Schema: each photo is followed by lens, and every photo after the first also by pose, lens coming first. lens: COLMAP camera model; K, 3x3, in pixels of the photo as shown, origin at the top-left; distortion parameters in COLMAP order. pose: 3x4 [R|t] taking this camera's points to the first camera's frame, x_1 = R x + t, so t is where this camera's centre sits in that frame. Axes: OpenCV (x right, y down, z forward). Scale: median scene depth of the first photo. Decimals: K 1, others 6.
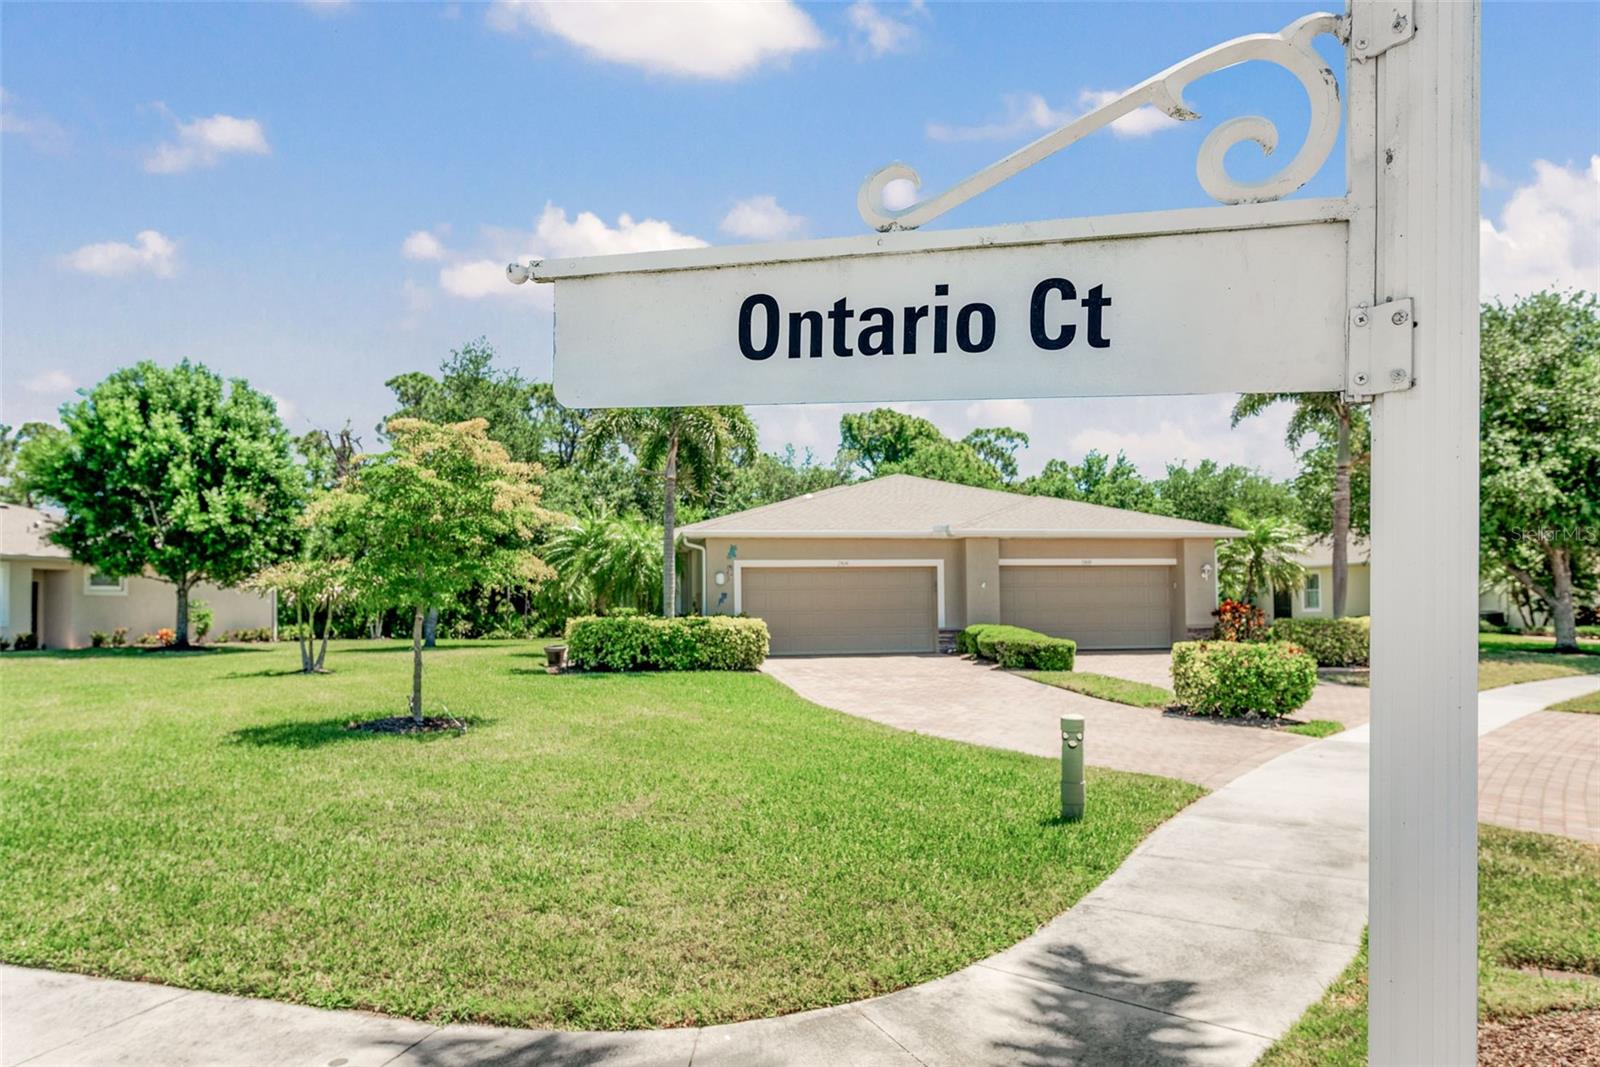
lens RADIAL K [[1076.1, 0, 796.8], [0, 1076.1, 564.4], [0, 0, 1]] dist [0.006469, -0.000598]
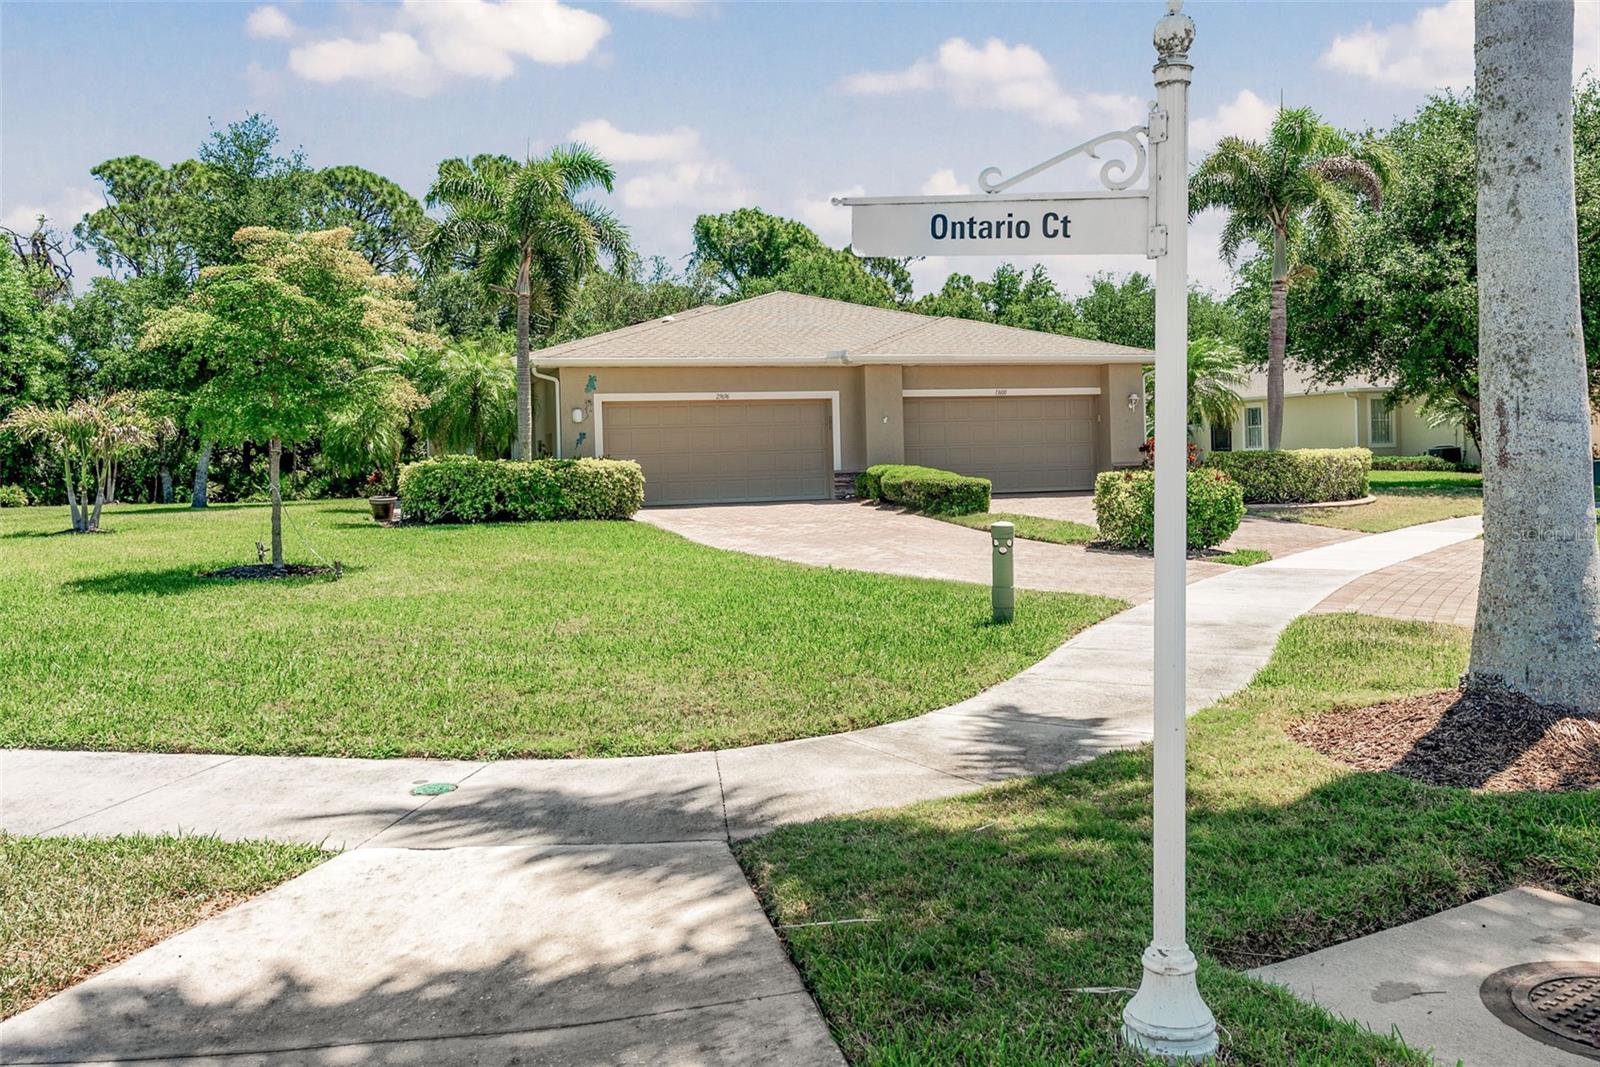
lens RADIAL K [[1383.7, 0, 796.9], [0, 1383.7, 467.1], [0, 0, 1]] dist [0.019904, 0.003899]
pose [[0.992461, -0.016430, 0.121457, -0.035454], [0.011293, 0.999017, 0.042862, 0.009608], [-0.122041, -0.041168, 0.991671, -0.103323]]
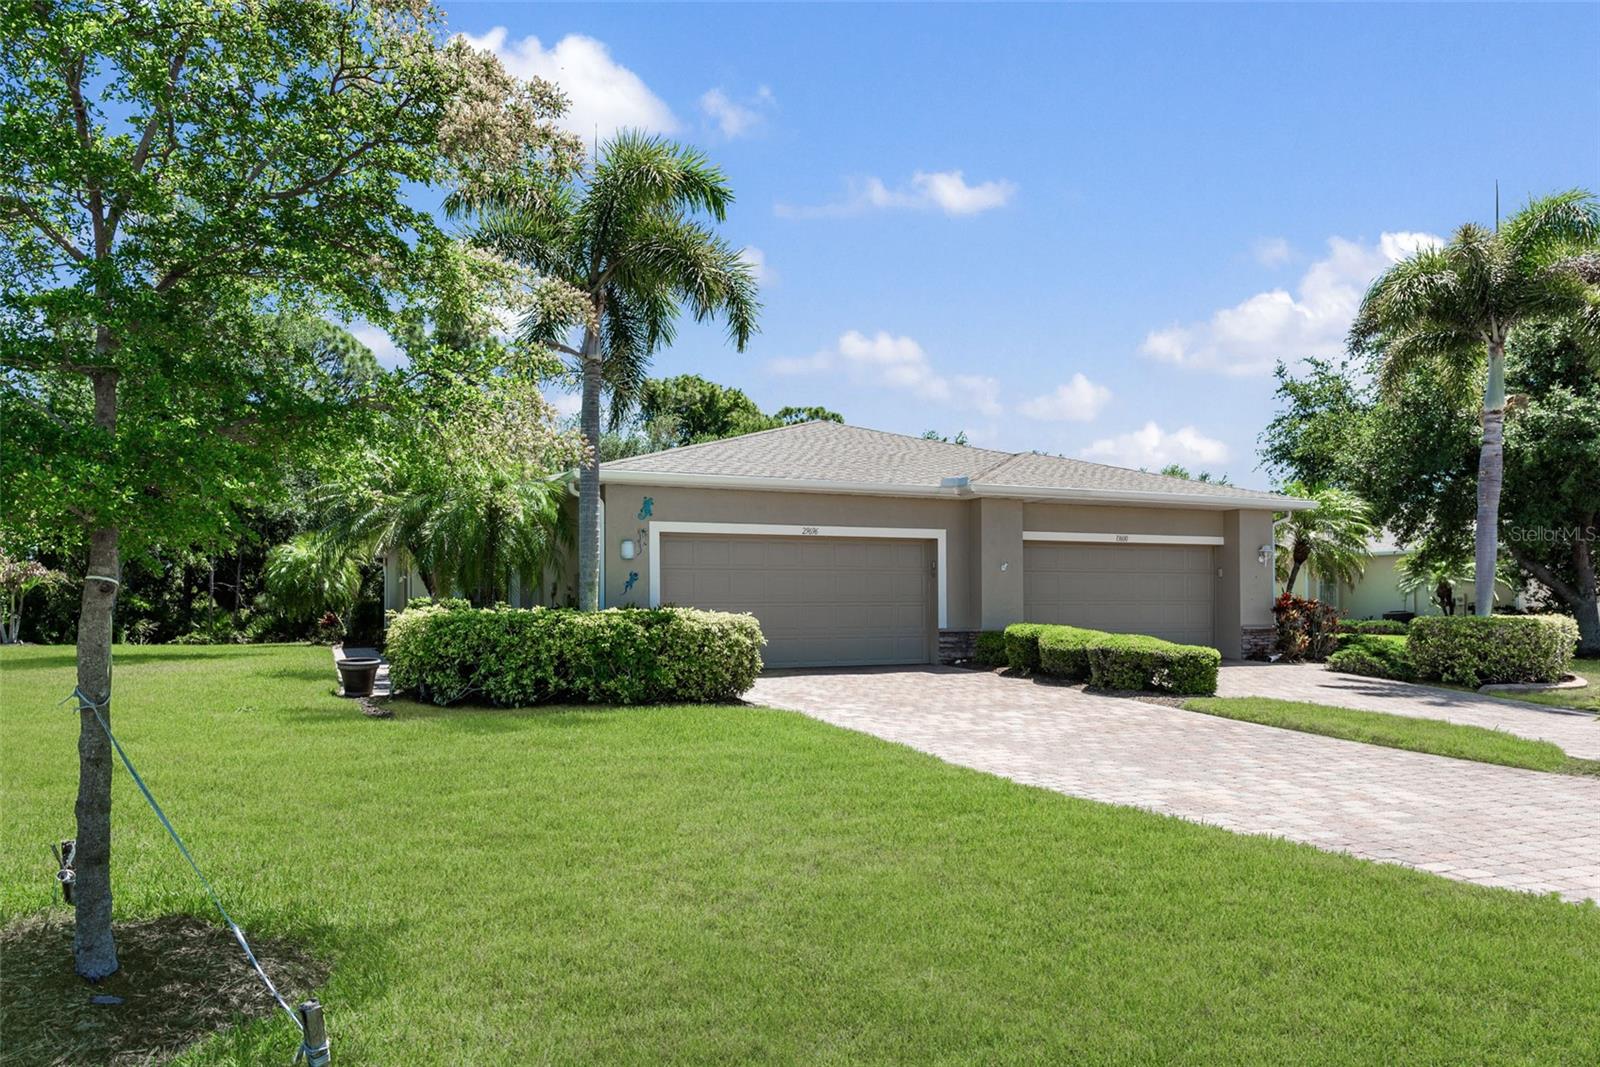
lens RADIAL K [[1083.6, 0, 799.8], [0, 1083.6, 600.0], [0, 0, 1]] dist [0.011606, -0.000002]
pose [[0.969220, 0.007550, 0.246080, -0.138972], [-0.015305, 0.999444, 0.029617, 0.023913], [-0.245720, -0.032471, 0.968797, 0.387918]]
